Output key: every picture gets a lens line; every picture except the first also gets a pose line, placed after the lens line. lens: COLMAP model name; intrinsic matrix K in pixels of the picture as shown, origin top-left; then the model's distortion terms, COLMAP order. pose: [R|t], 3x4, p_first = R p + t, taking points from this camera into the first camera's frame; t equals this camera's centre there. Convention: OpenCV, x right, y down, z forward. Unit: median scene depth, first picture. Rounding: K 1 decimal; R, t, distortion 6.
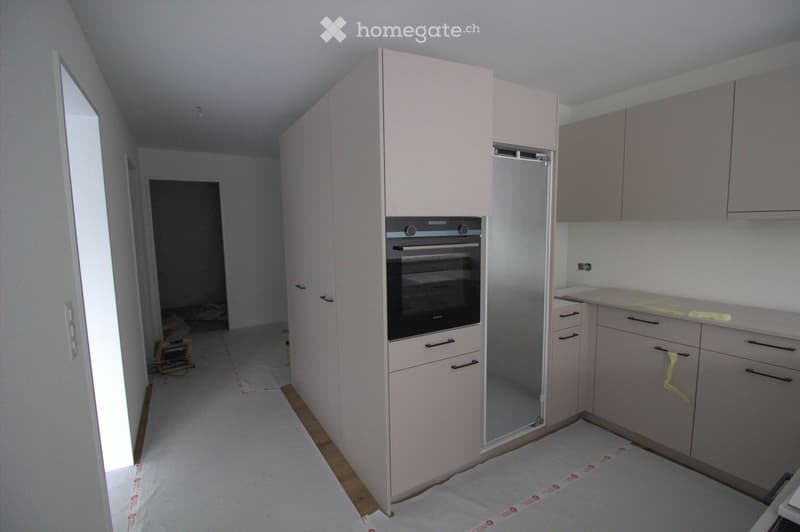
lens RADIAL K [[367.5, 0, 407.9], [0, 367.5, 264.8], [0, 0, 1]] dist [-0.010125, -0.008021]
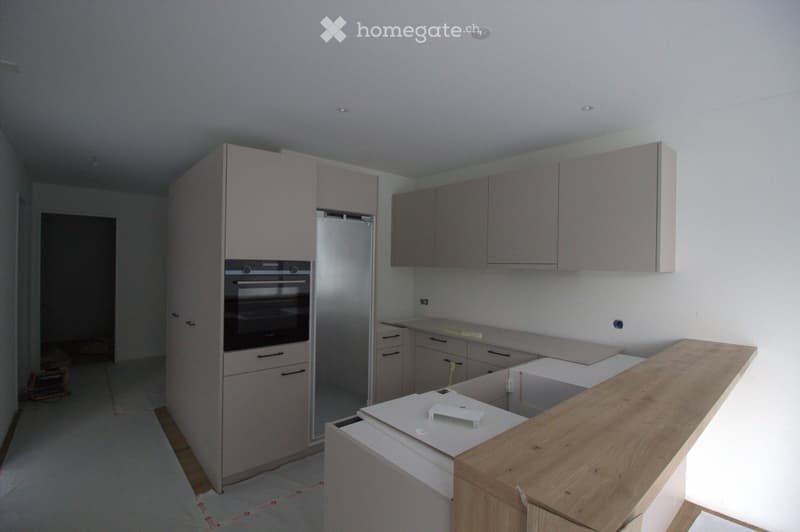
lens RADIAL K [[367.5, 0, 407.4], [0, 367.5, 266.5], [0, 0, 1]] dist [-0.010125, -0.008021]
pose [[0.983726, 0.030458, 0.177076, 0.241137], [-0.012051, 0.994493, -0.104106, 0.020292], [-0.179271, 0.100278, 0.978676, -0.304246]]
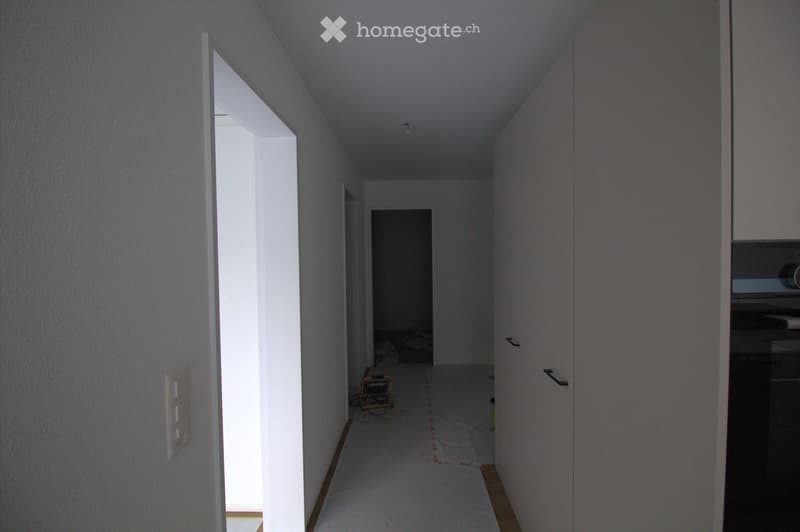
lens RADIAL K [[367.5, 0, 406.1], [0, 367.5, 262.3], [0, 0, 1]] dist [-0.010125, -0.008021]
pose [[0.844575, 0.014117, -0.535252, -0.097966], [-0.056412, 0.996435, -0.062732, -0.040331], [0.532458, 0.083176, 0.842360, 0.306376]]
